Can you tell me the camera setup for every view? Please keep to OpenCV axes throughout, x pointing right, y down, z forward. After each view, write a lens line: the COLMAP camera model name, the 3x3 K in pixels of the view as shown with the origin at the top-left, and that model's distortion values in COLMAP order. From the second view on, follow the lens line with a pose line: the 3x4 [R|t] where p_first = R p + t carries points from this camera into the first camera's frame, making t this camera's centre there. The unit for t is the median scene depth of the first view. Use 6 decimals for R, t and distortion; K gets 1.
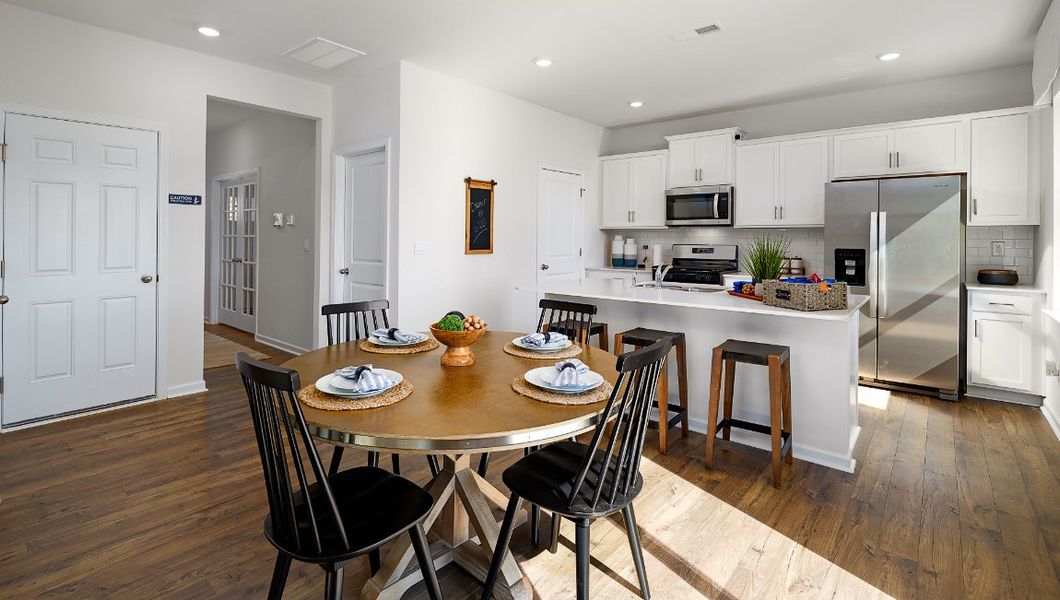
lens RADIAL K [[490.5, 0, 523.3], [0, 490.5, 239.2], [0, 0, 1]] dist [-0.000325, 0.000048]
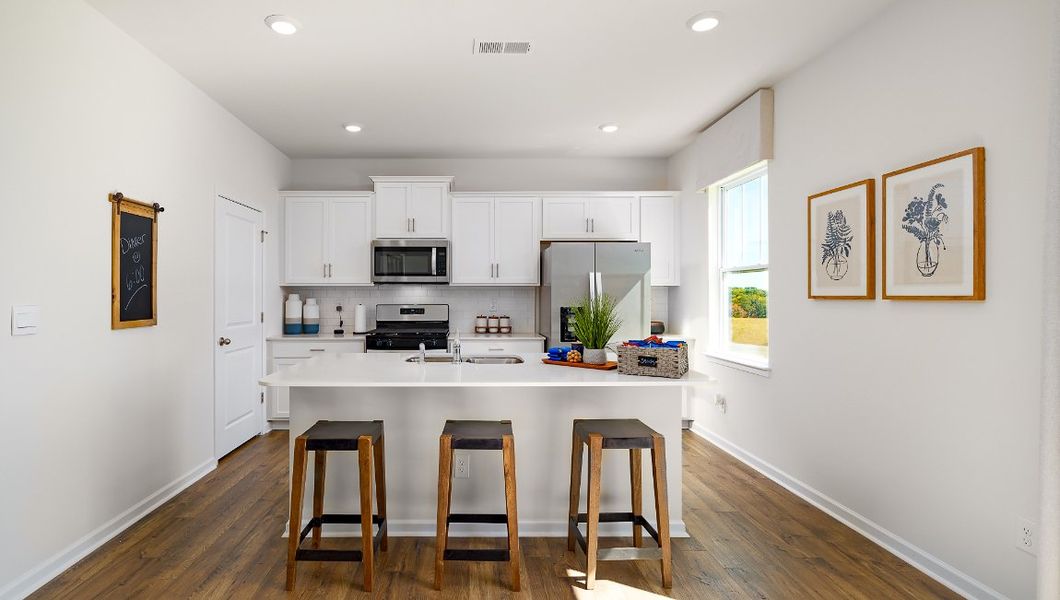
lens RADIAL K [[508.3, 0, 469.9], [0, 508.3, 298.0], [0, 0, 1]] dist [-0.000065, -0.000184]
pose [[0.761237, -0.007220, 0.648434, -0.159034], [0.006018, 0.999974, 0.004069, -0.004304], [-0.648446, 0.000805, 0.761260, 0.252669]]
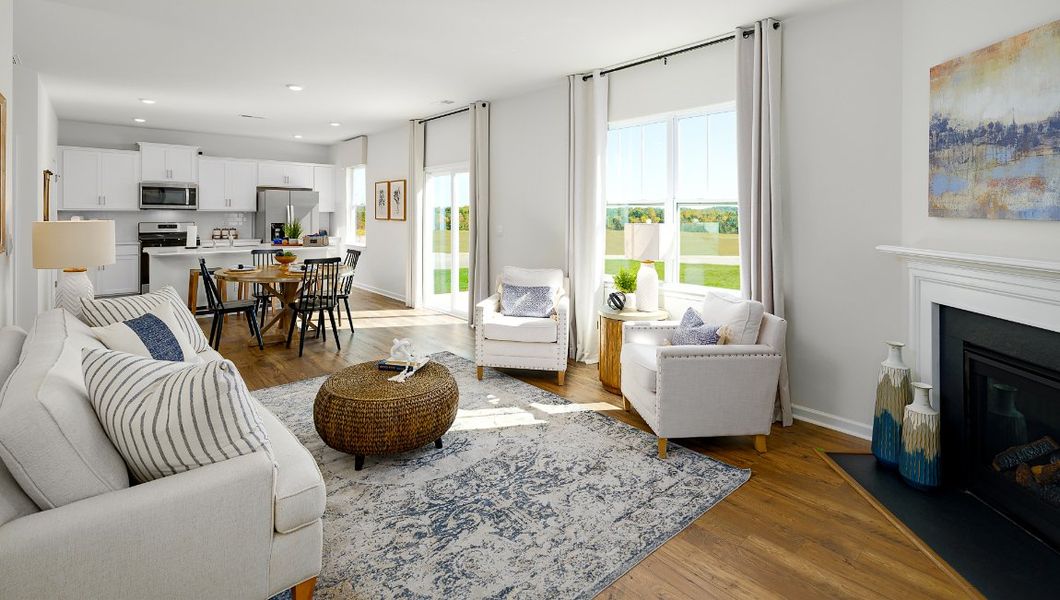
lens RADIAL K [[493.8, 0, 534.4], [0, 493.8, 221.4], [0, 0, 1]] dist [-0.001567, 0.000064]
pose [[0.137466, -0.019585, 0.990313, -0.975884], [-0.003605, 0.999788, 0.020273, -0.026388], [-0.990500, -0.006357, 0.137367, -0.275070]]
